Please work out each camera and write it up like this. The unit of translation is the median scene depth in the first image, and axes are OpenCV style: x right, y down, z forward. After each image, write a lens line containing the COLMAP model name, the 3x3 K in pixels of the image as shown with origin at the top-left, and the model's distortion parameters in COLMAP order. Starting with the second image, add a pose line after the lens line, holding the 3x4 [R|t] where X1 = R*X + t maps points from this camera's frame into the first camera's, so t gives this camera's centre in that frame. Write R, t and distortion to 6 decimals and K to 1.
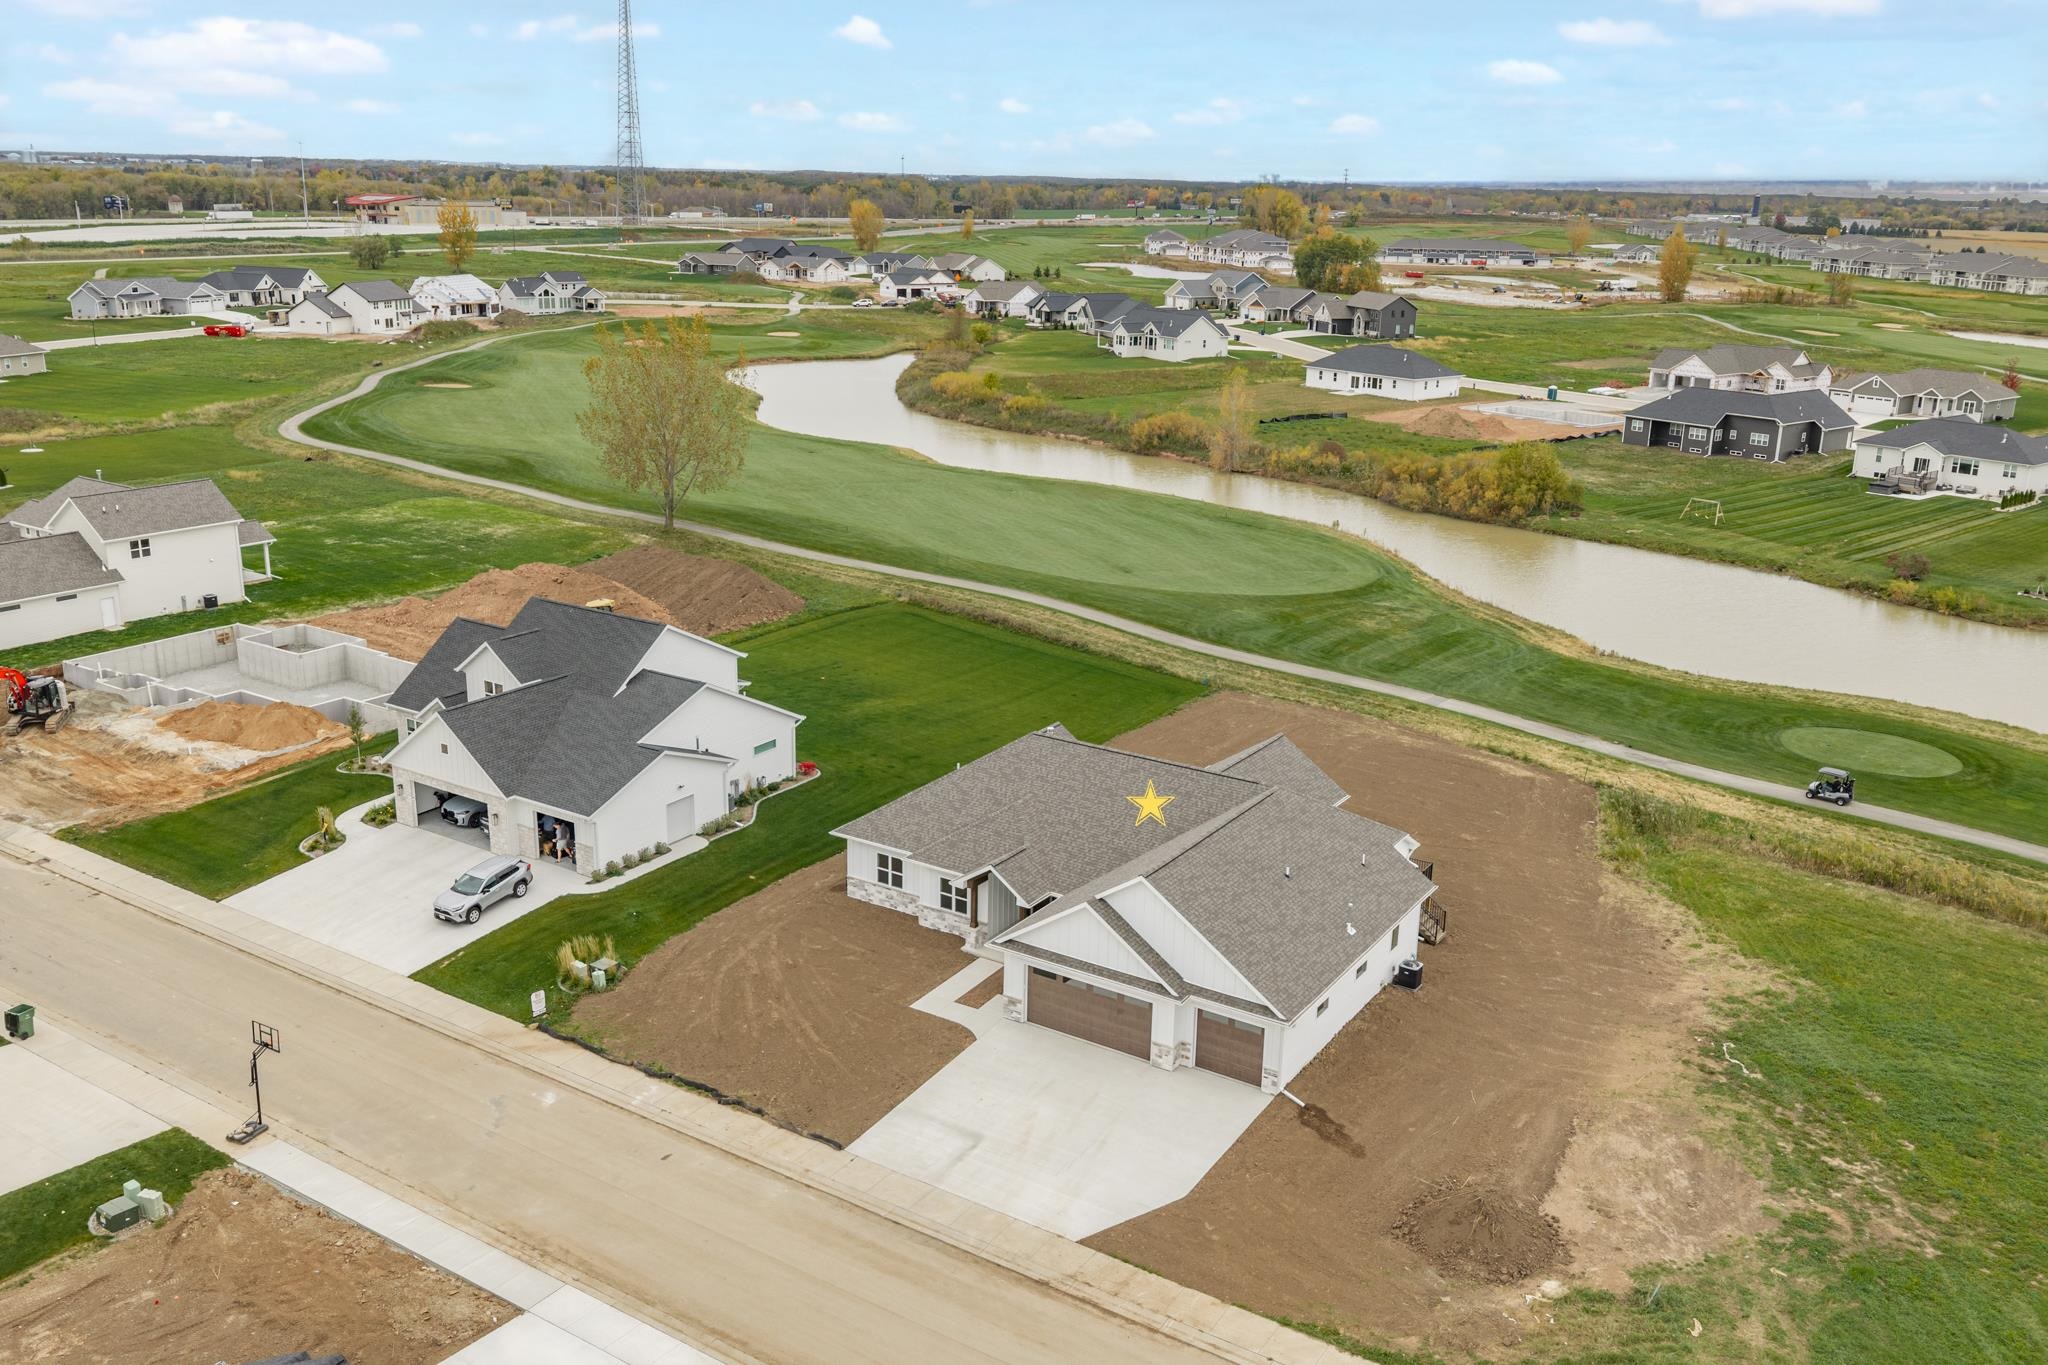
lens RADIAL K [[1688.7, 0, 1031.6], [0, 1688.7, 692.7], [0, 0, 1]] dist [0.023140, -0.034357]
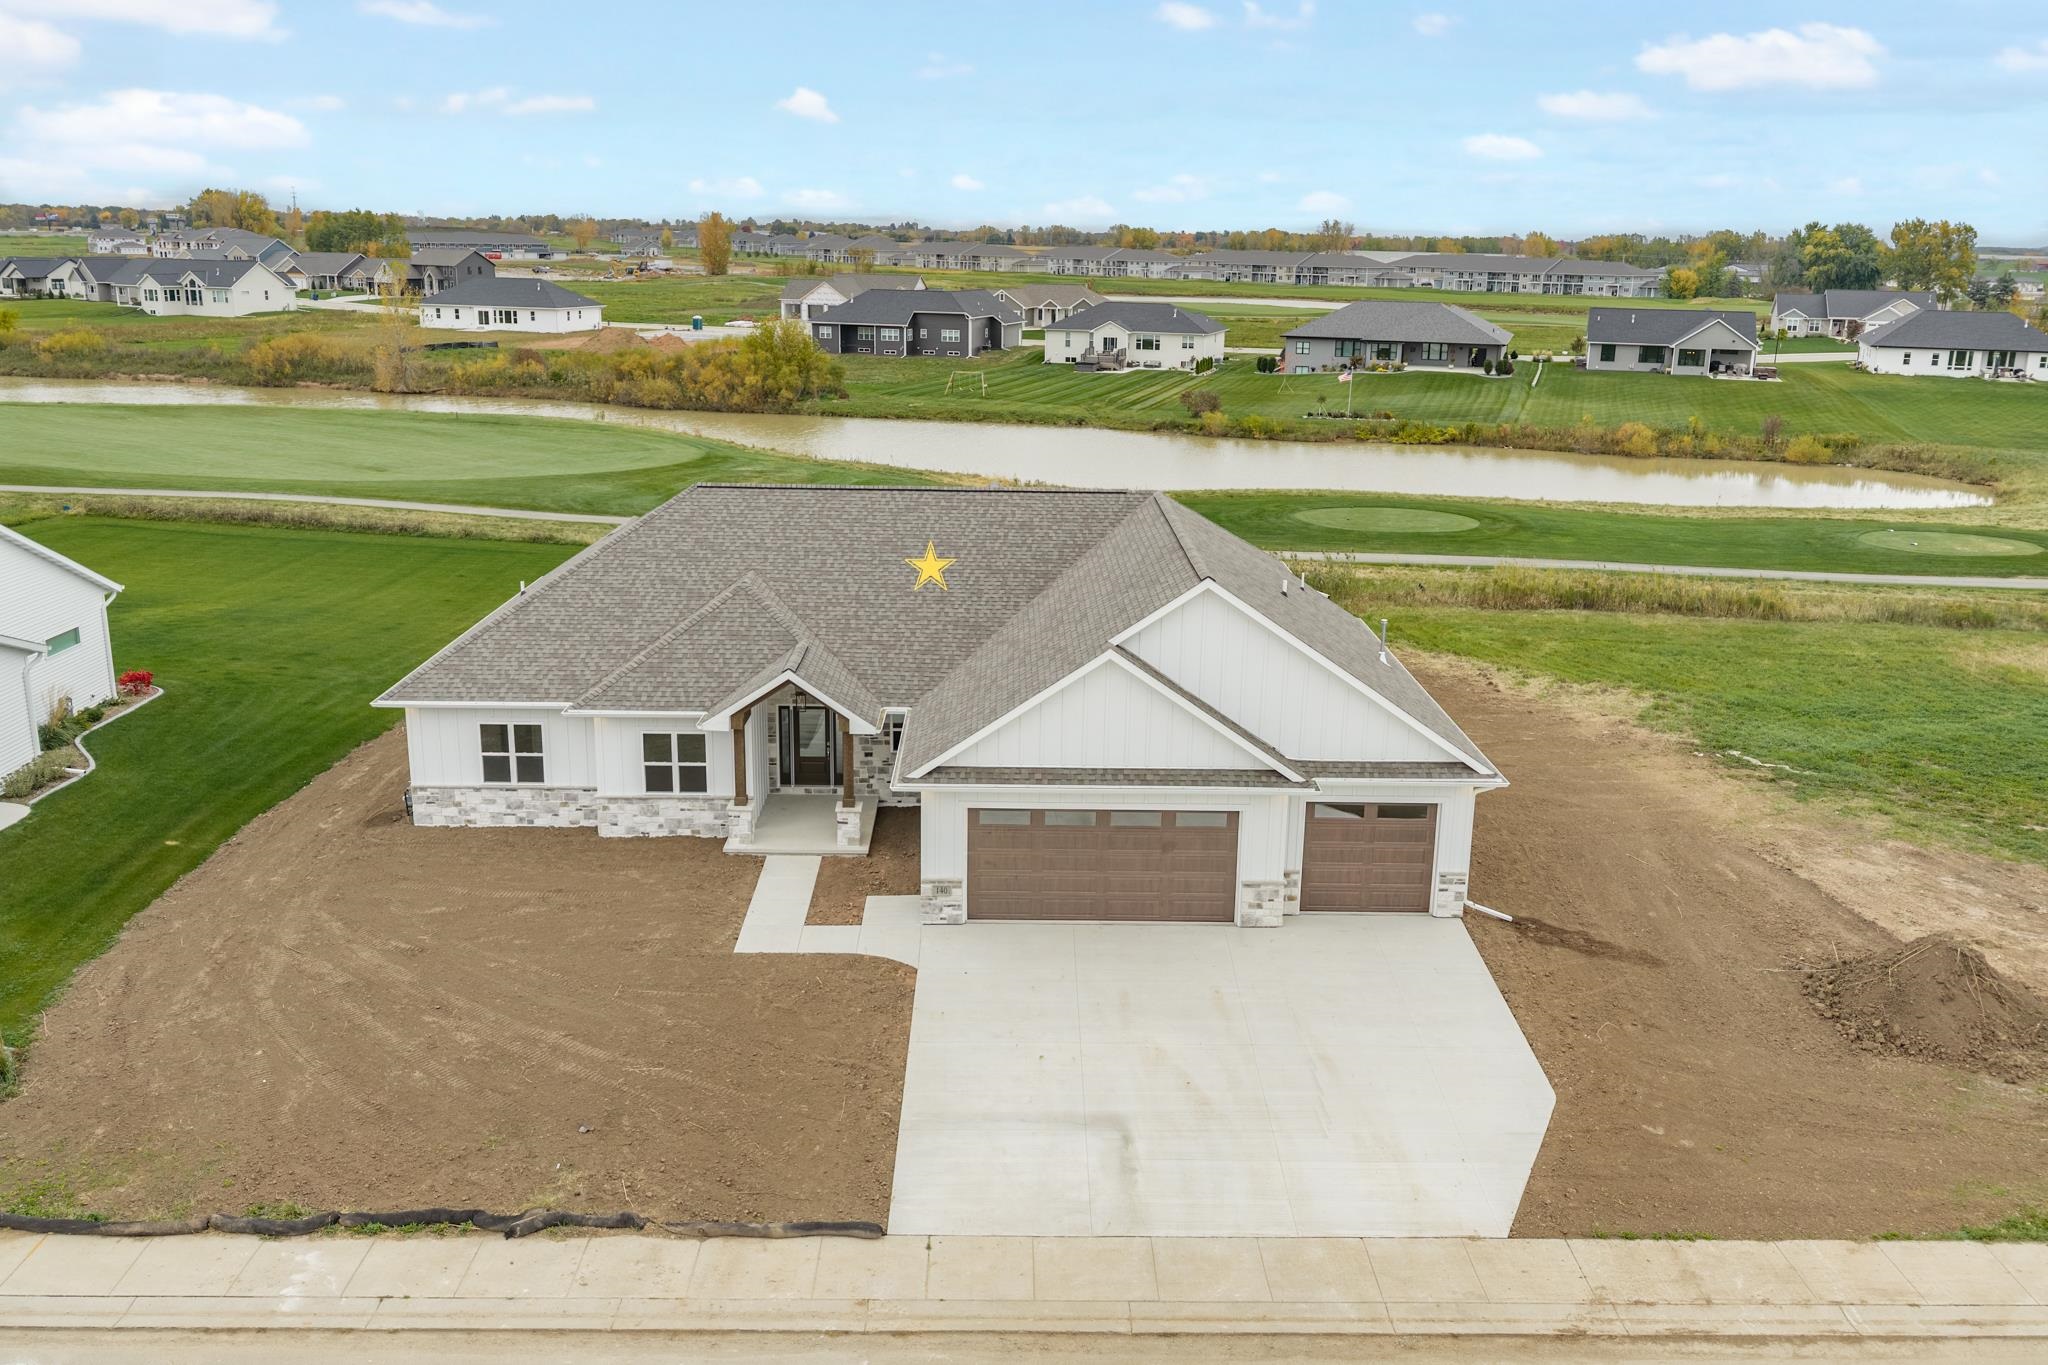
lens RADIAL K [[1688.7, 0, 1031.6], [0, 1688.7, 692.7], [0, 0, 1]] dist [0.023140, -0.034357]
pose [[0.834900, -0.151585, 0.529116, -0.115208], [0.161724, 0.986455, 0.027421, 0.050558], [-0.526106, 0.062677, 0.848106, 0.239819]]
